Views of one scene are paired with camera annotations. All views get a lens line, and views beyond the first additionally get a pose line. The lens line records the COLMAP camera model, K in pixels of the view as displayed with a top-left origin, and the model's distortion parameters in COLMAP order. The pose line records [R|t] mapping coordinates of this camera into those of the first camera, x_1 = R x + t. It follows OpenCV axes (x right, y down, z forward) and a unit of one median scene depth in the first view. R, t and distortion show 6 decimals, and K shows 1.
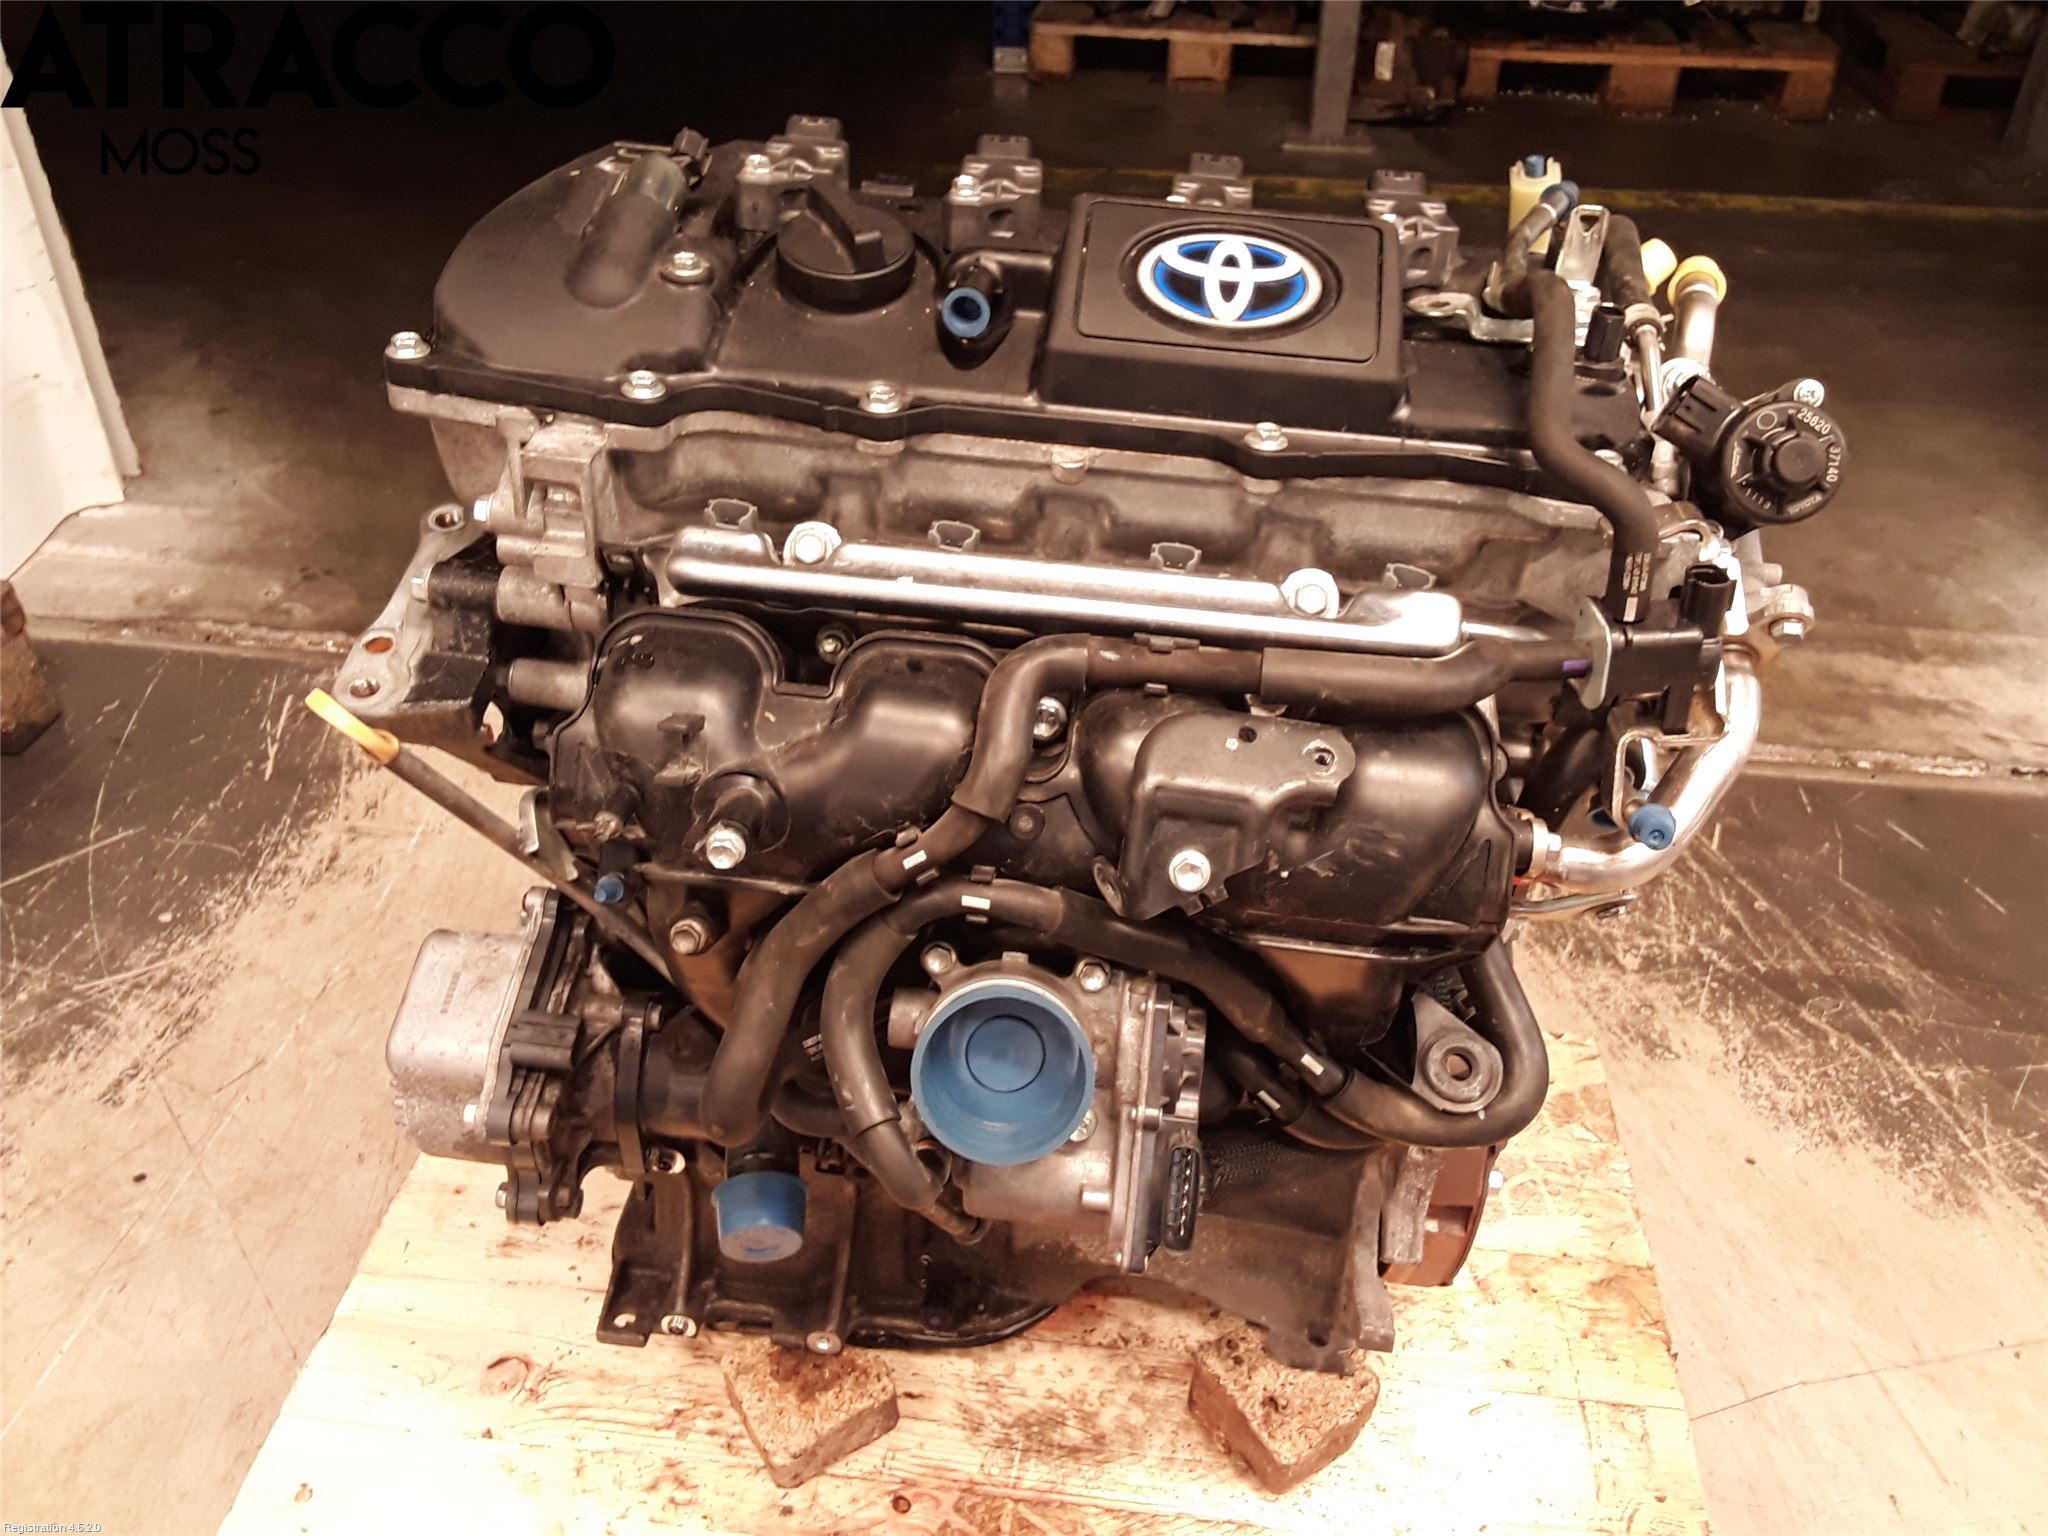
lens RADIAL K [[1693.9, 0, 1039.3], [0, 1693.9, 754.7], [0, 0, 1]] dist [0.113420, -0.181175]
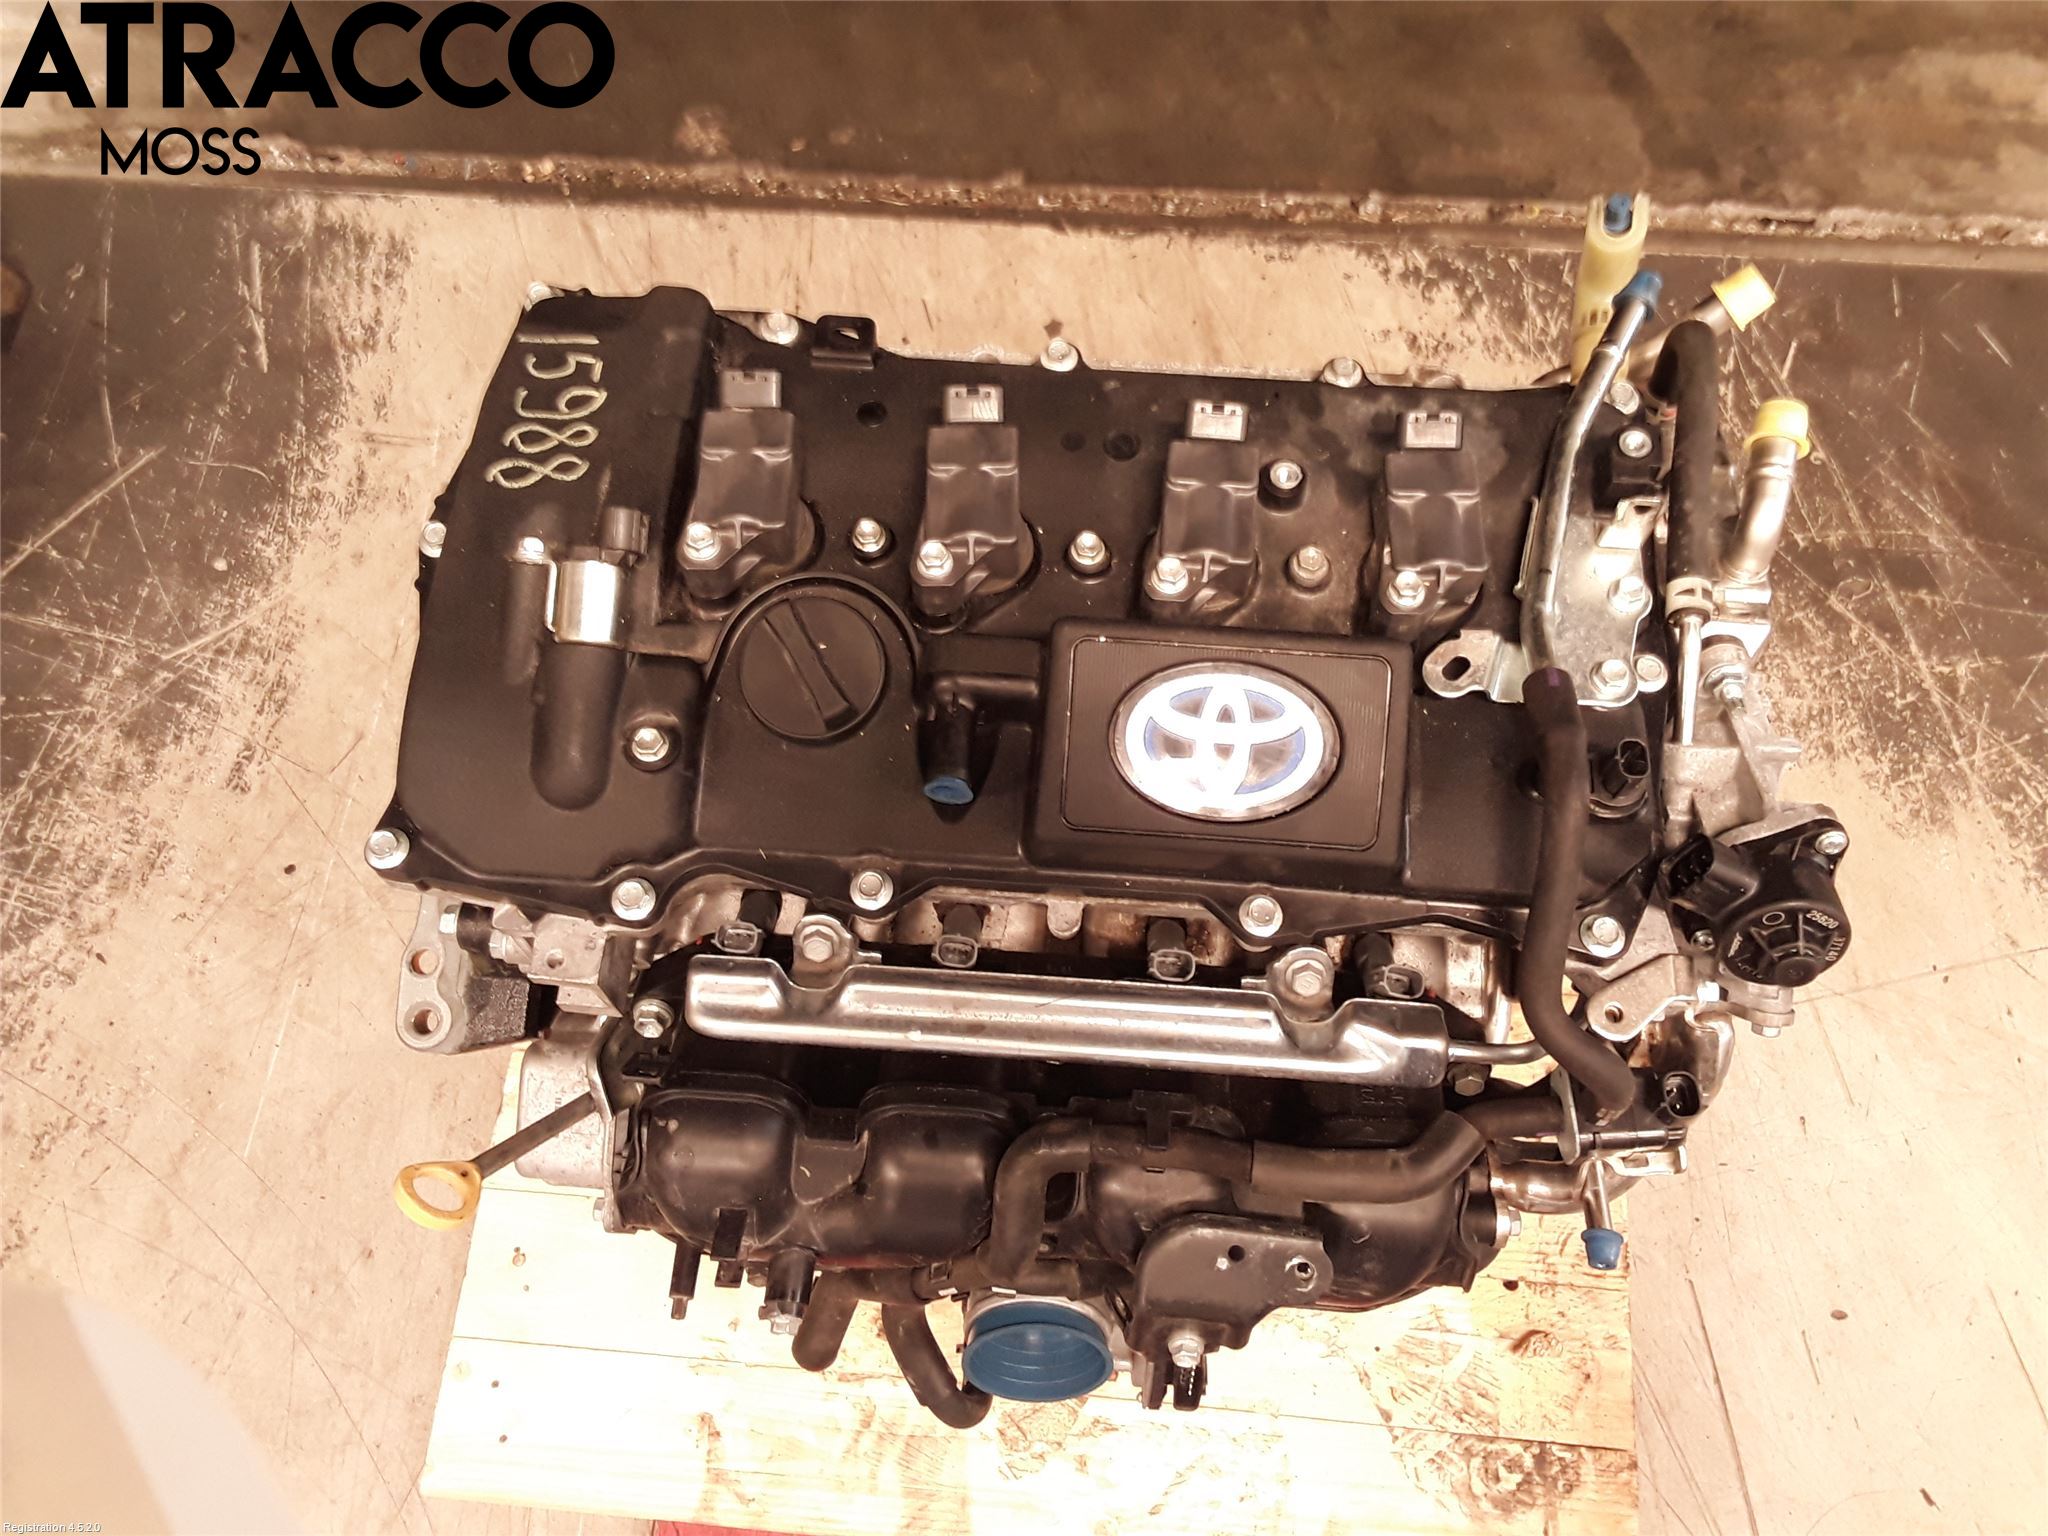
lens RADIAL K [[1693.9, 0, 1039.3], [0, 1693.9, 754.7], [0, 0, 1]] dist [0.113420, -0.181175]
pose [[0.997789, -0.043221, -0.050478, 0.028748], [0.064102, 0.826276, 0.559607, -0.406234], [0.017522, -0.561605, 0.827220, 0.113653]]
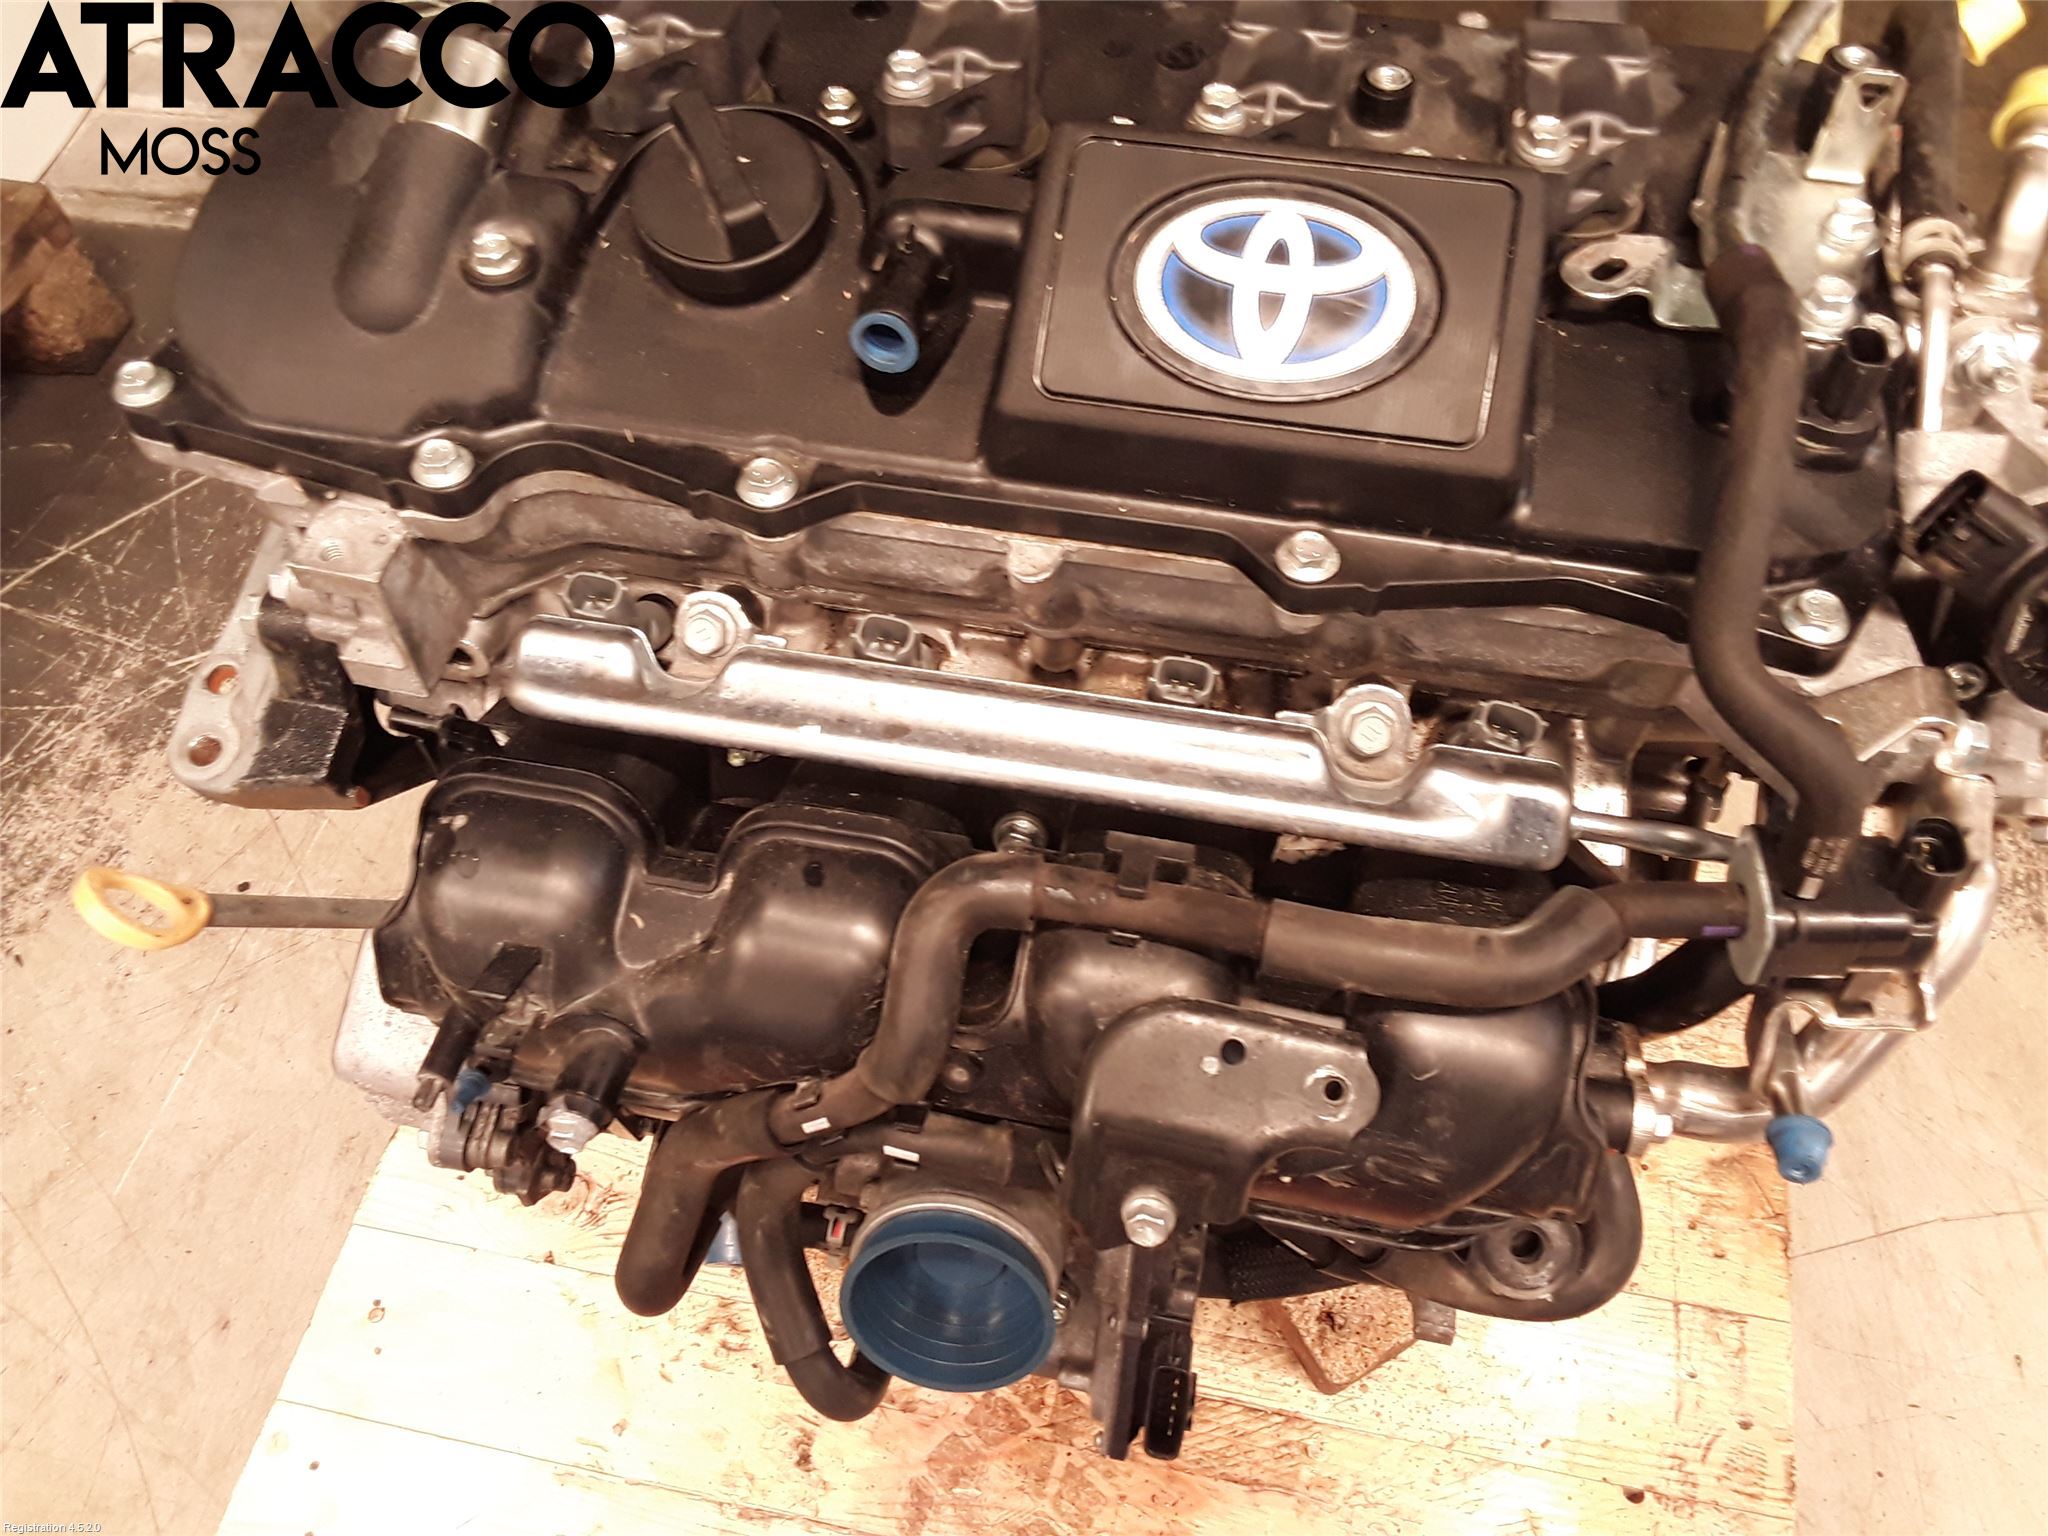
lens RADIAL K [[1677.4, 0, 1035.2], [0, 1677.4, 756.8], [0, 0, 1]] dist [0.099977, -0.150041]
pose [[0.991967, 0.037927, -0.120680, 0.053652], [0.008022, 0.933214, 0.359231, -0.175205], [0.126245, -0.357314, 0.925413, 0.159236]]
